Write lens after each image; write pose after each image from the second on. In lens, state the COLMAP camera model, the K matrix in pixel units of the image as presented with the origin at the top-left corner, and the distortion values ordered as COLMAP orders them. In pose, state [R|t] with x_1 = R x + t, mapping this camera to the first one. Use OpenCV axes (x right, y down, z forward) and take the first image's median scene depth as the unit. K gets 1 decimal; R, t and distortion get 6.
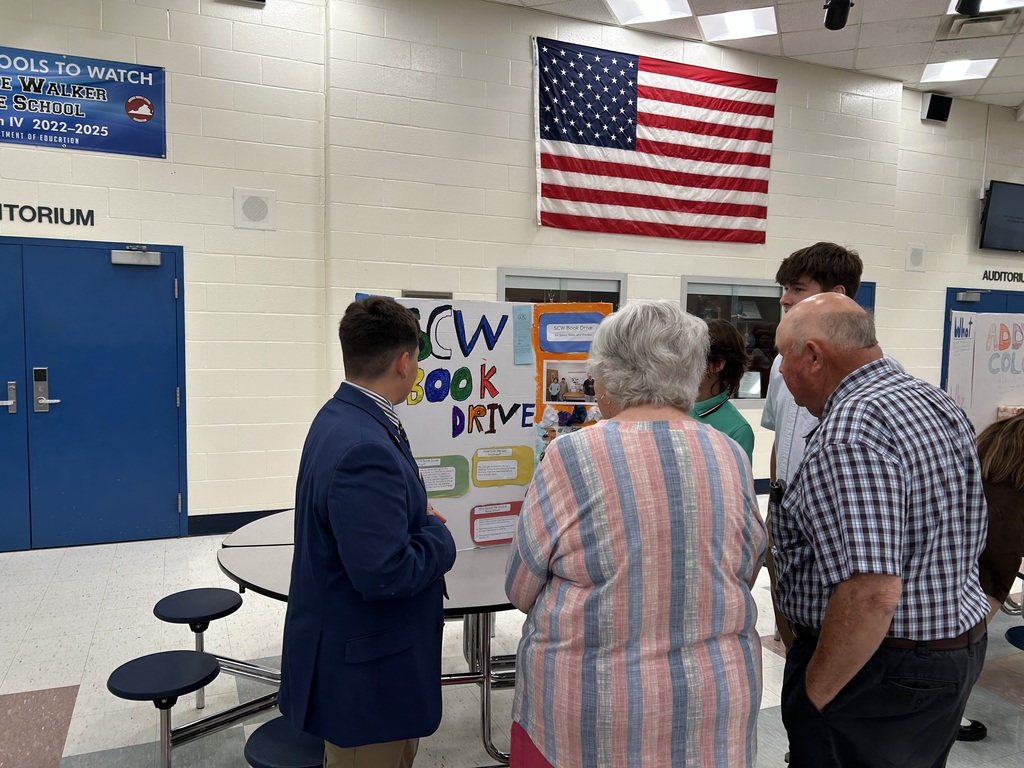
lens RADIAL K [[756.8, 0, 515.1], [0, 756.8, 385.7], [0, 0, 1]] dist [0.025327, -0.014112]
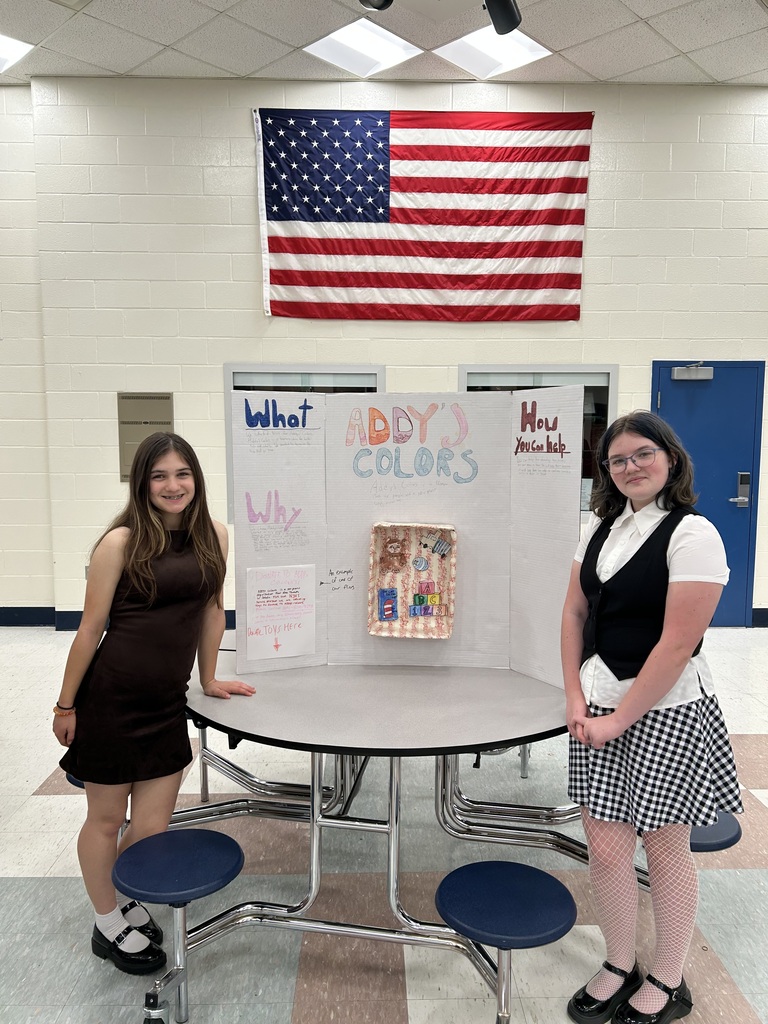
lens RADIAL K [[756.8, 0, 384.3], [0, 756.8, 511.1], [0, 0, 1]] dist [0.025327, -0.014112]
pose [[0.928499, 0.025089, -0.370487, 0.489557], [-0.016306, 0.999507, 0.026819, -0.001883], [0.370978, -0.018860, 0.928450, 0.184618]]
